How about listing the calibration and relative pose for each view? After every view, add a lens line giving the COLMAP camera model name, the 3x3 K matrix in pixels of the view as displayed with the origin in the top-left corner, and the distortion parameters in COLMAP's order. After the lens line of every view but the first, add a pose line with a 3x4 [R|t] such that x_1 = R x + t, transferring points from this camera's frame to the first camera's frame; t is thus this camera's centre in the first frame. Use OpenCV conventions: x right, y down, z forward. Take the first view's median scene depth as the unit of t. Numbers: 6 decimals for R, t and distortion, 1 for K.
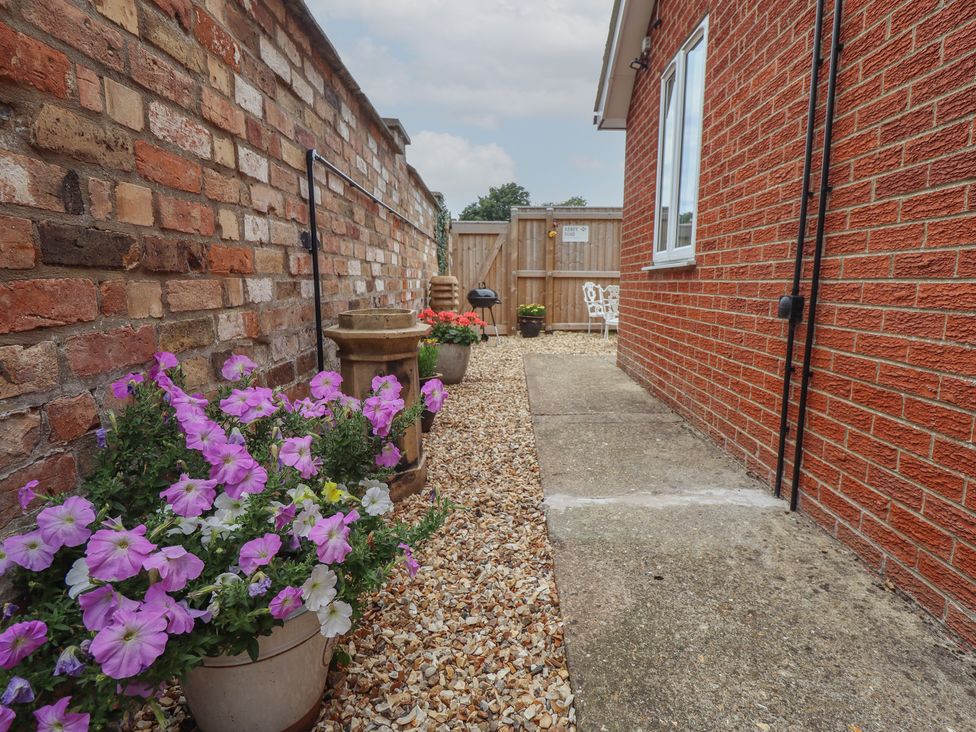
lens RADIAL K [[530.5, 0, 489.2], [0, 530.5, 364.2], [0, 0, 1]] dist [-0.013296, -0.002947]
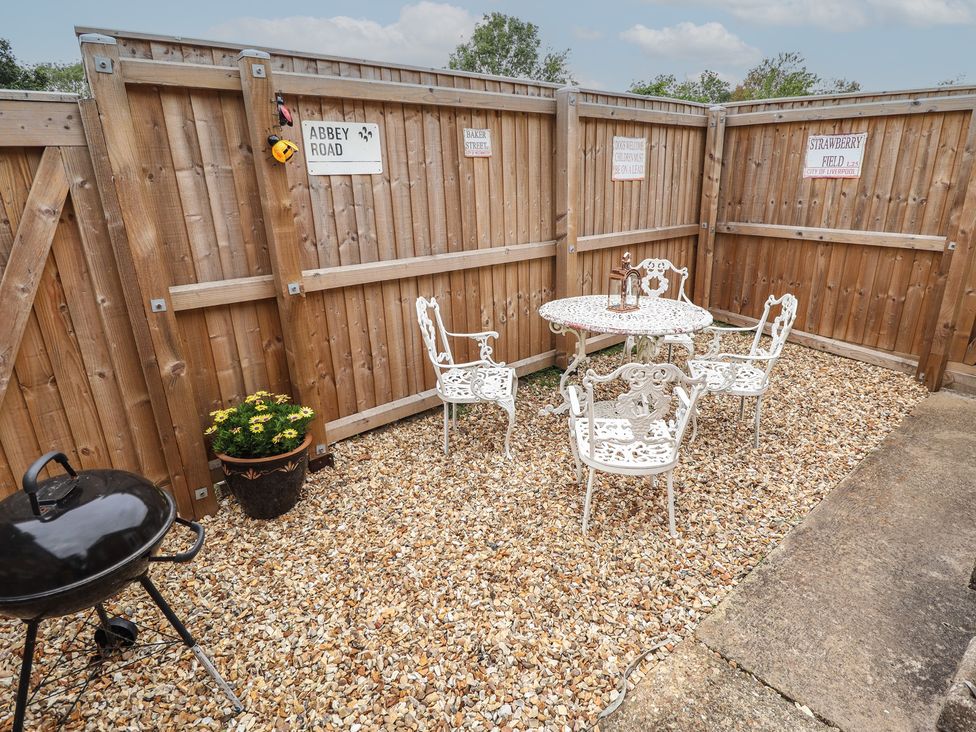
lens RADIAL K [[530.5, 0, 486.2], [0, 530.5, 359.1], [0, 0, 1]] dist [-0.013296, -0.002947]
pose [[0.741765, -0.236855, 0.627443, -0.001916], [0.131136, 0.968725, 0.210657, -0.179584], [-0.657714, -0.073978, 0.749626, 0.697698]]
